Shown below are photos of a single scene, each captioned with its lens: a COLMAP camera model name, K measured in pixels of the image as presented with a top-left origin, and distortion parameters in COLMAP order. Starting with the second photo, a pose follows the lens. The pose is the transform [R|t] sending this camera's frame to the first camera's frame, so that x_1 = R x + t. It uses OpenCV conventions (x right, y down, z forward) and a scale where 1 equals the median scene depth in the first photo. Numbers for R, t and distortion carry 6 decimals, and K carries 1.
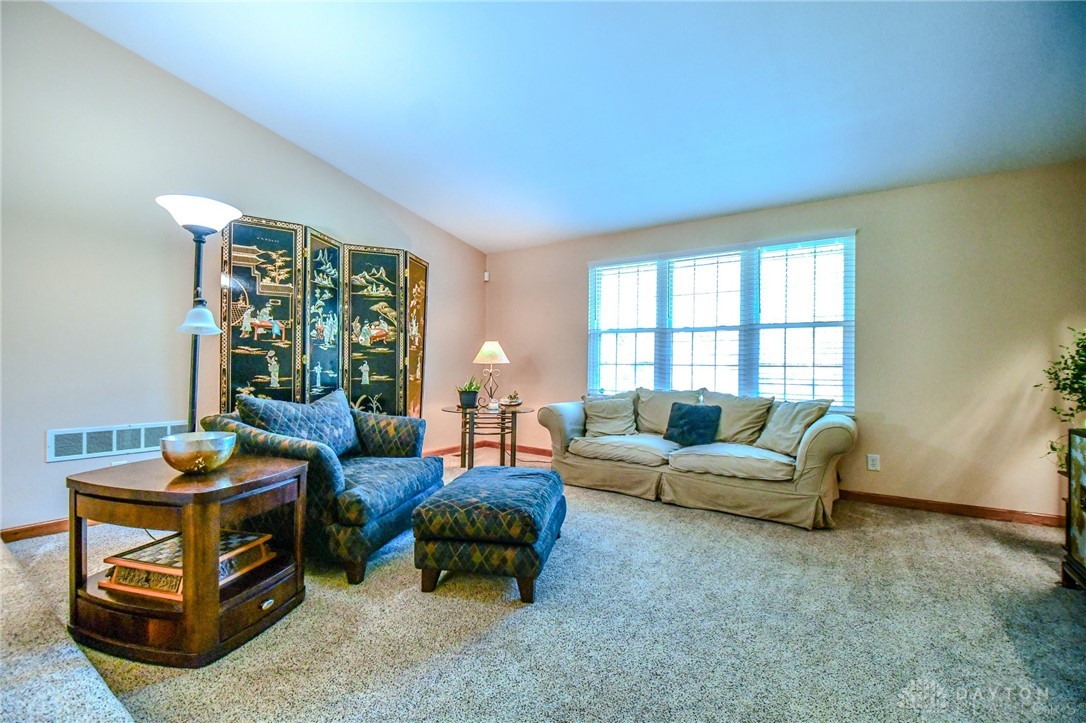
lens RADIAL K [[461.6, 0, 542.2], [0, 461.6, 368.1], [0, 0, 1]] dist [0.000064, 0.000002]
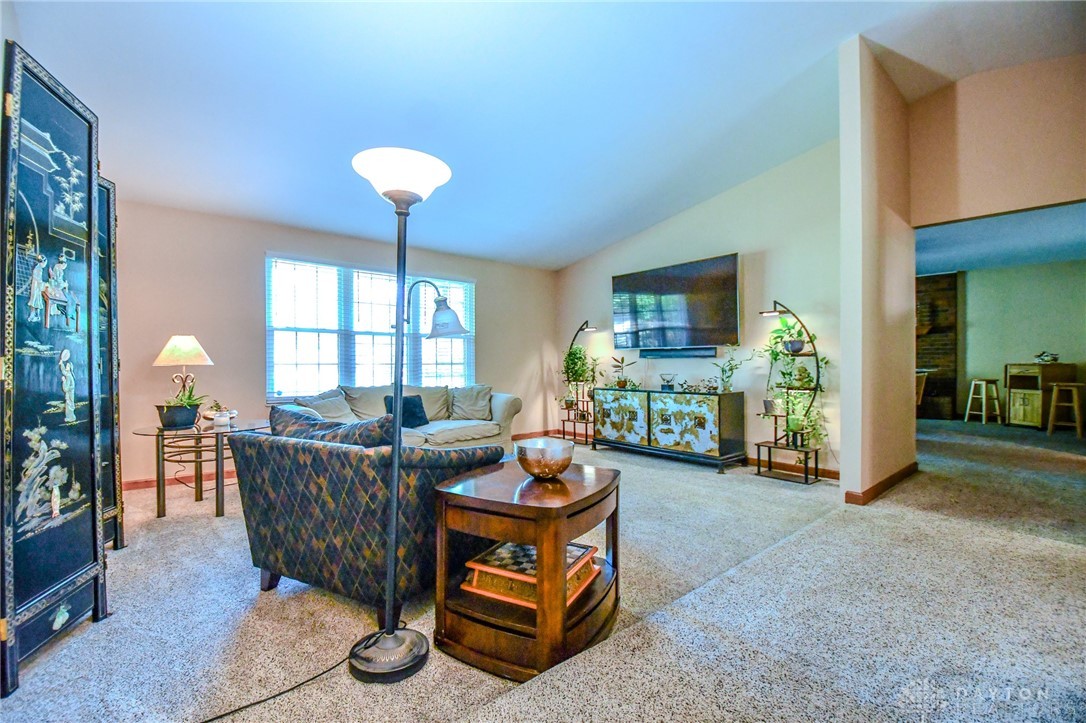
lens RADIAL K [[482.3, 0, 543.0], [0, 482.3, 361.5], [0, 0, 1]] dist [-0.000400, -0.000139]
pose [[0.236163, -0.010237, 0.971660, -0.953399], [0.007310, 0.999935, 0.008758, -0.025670], [-0.971686, 0.005035, 0.236222, 0.364139]]
